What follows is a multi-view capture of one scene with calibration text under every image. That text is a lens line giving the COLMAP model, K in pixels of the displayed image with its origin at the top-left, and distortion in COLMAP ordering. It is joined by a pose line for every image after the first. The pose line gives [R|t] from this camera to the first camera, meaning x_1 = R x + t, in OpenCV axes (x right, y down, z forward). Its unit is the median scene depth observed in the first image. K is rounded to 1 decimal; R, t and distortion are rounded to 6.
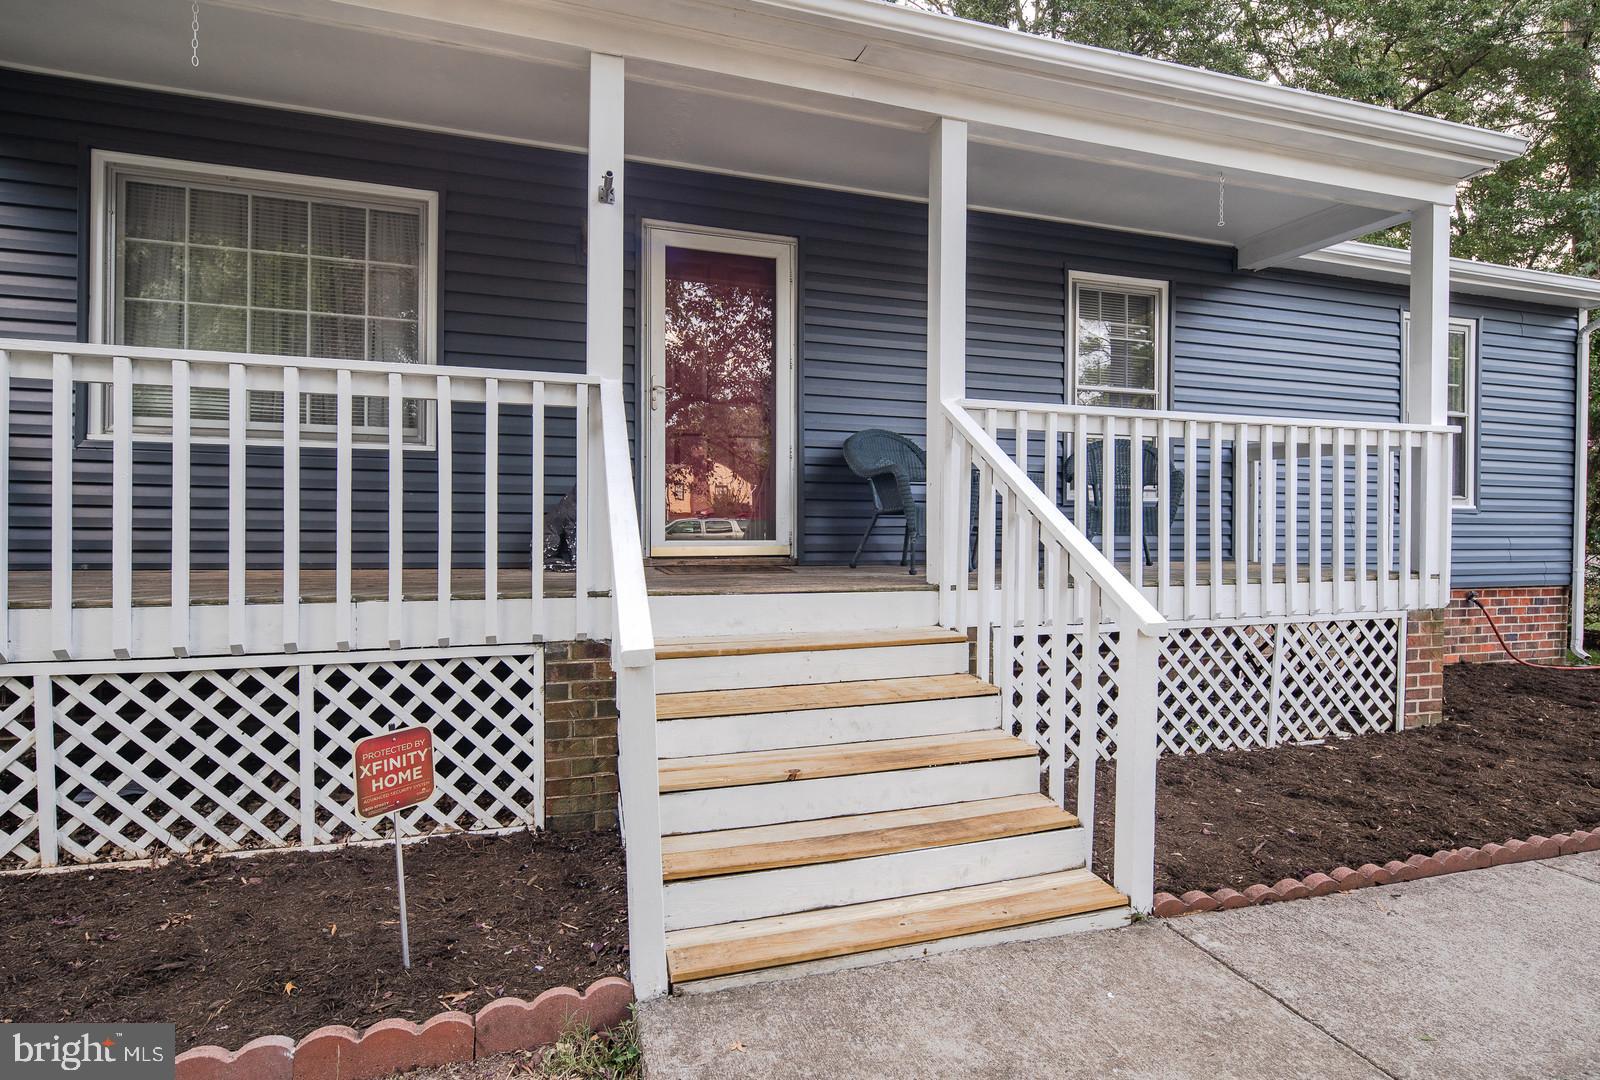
lens RADIAL K [[804.7, 0, 807.8], [0, 804.7, 525.0], [0, 0, 1]] dist [0.002466, -0.000433]
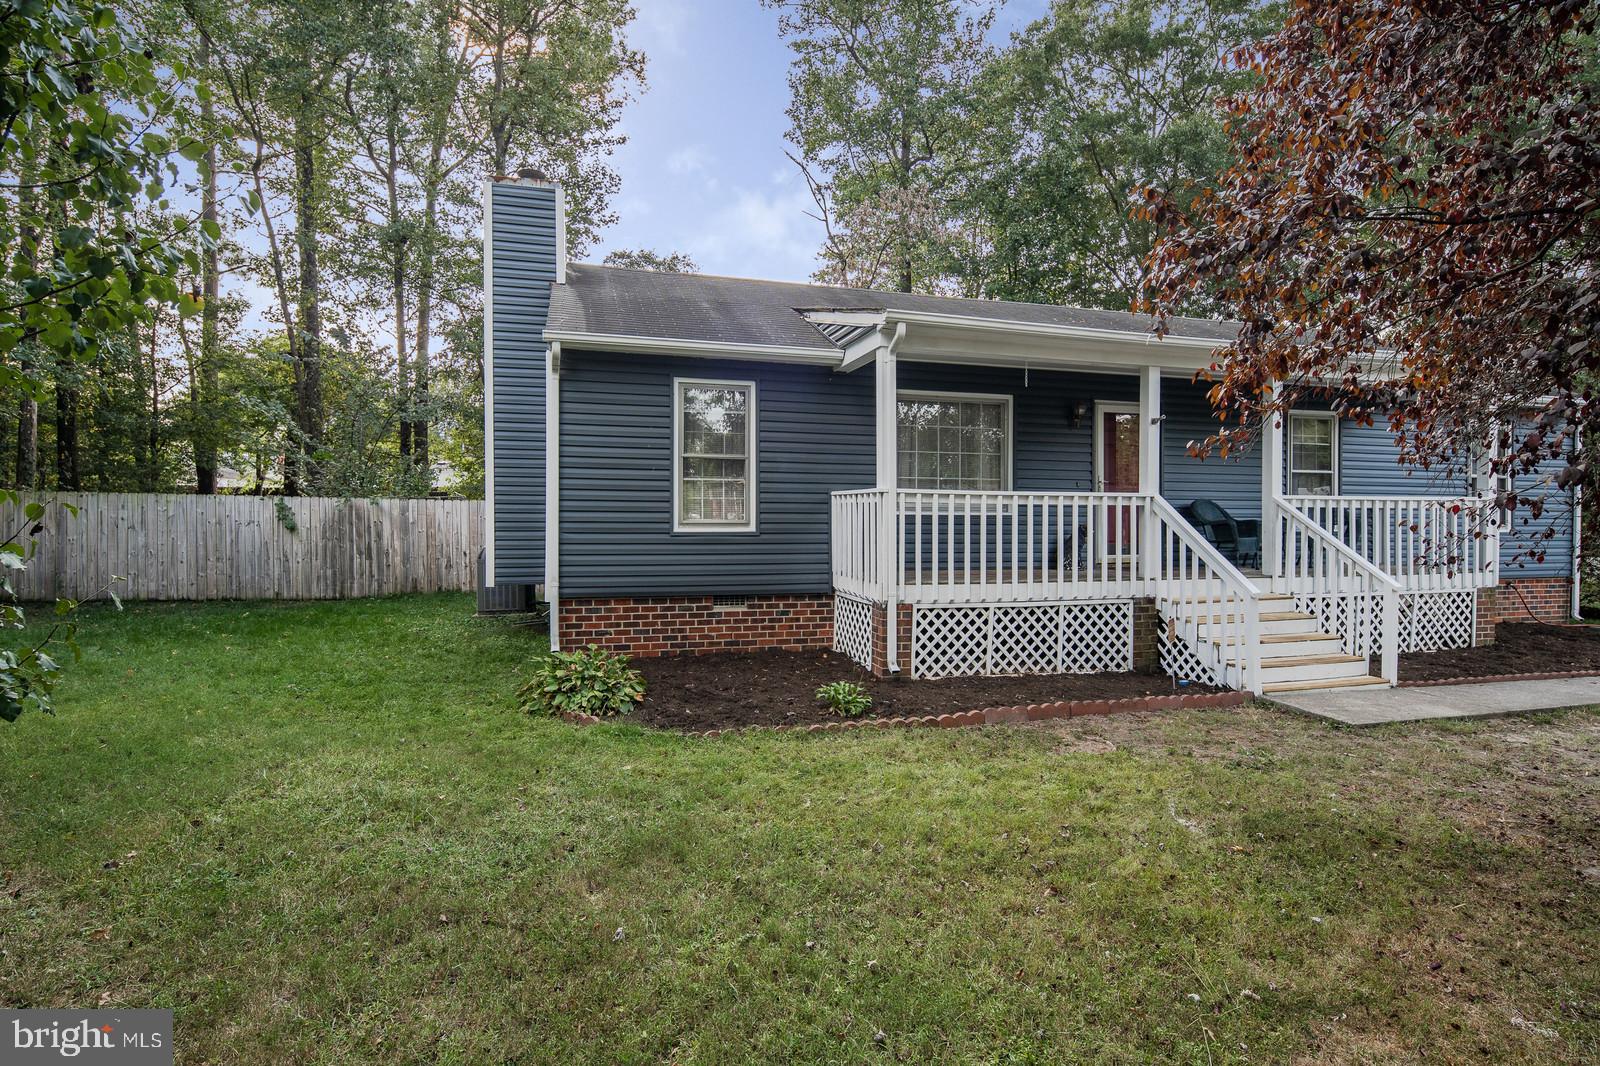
lens RADIAL K [[795.1, 0, 798.2], [0, 795.1, 523.2], [0, 0, 1]] dist [0.002351, -0.002707]
pose [[0.999110, -0.004744, -0.041911, -0.977180], [0.004748, 0.999989, -0.000015, -0.072977], [0.041910, -0.000184, 0.999121, -1.192784]]
